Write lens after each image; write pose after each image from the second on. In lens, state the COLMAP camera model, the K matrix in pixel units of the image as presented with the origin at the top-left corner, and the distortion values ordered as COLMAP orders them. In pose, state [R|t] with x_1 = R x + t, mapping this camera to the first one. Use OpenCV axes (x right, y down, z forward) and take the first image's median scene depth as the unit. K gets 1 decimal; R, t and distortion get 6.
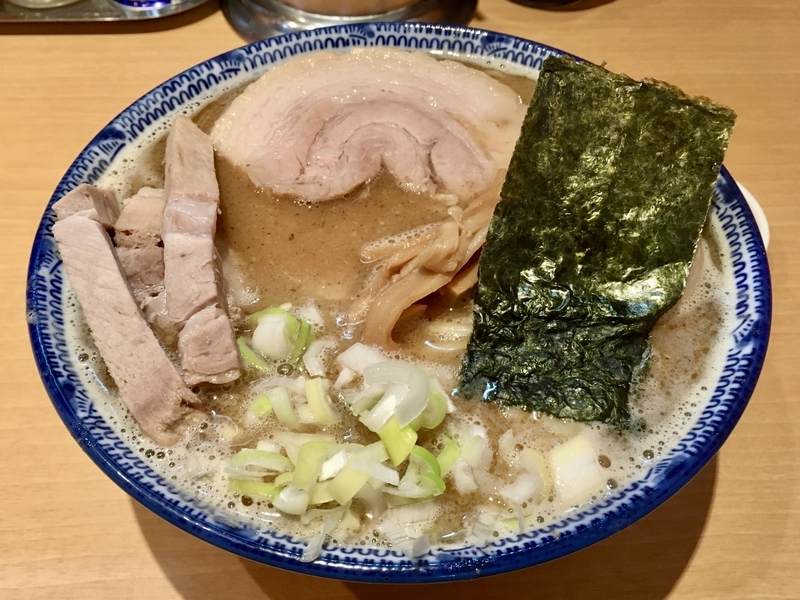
lens RADIAL K [[648.7, 0, 361.0], [0, 648.7, 299.6], [0, 0, 1]] dist [0.047572, -0.062918]
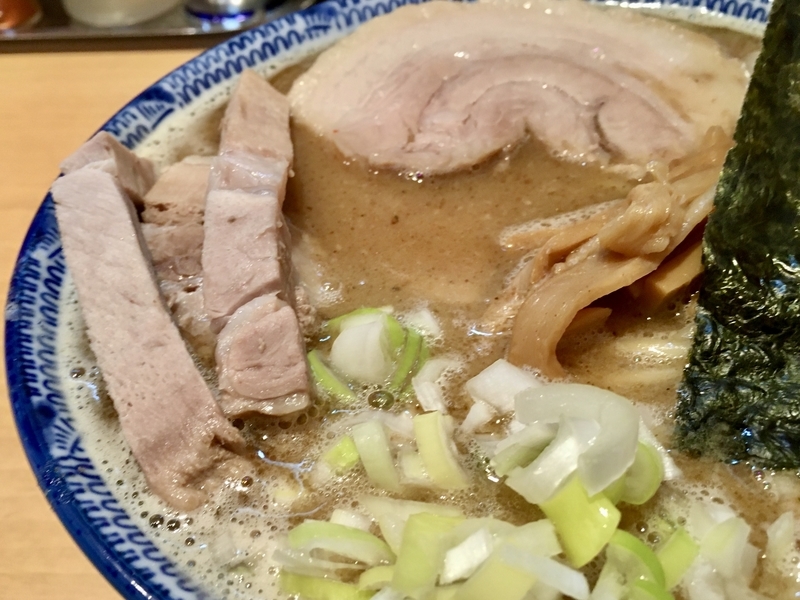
lens RADIAL K [[712.1, 0, 378.8], [0, 712.1, 336.4], [0, 0, 1]] dist [0.047581, -0.073029]
pose [[0.993969, 0.027118, -0.106259, -0.045823], [-0.035738, 0.996148, -0.080081, 0.096798], [0.103678, 0.083395, 0.991108, 0.303550]]
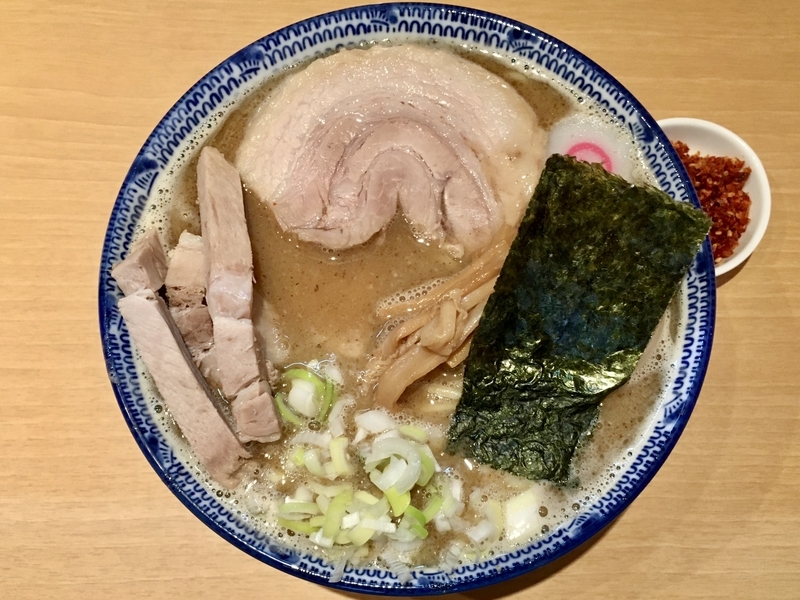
lens RADIAL K [[712.1, 0, 378.8], [0, 712.1, 336.4], [0, 0, 1]] dist [0.047581, -0.073029]
pose [[0.999699, 0.022571, -0.009638, 0.020797], [-0.016530, 0.909511, 0.415351, -0.618898], [0.018140, -0.415067, 0.909610, -0.213344]]
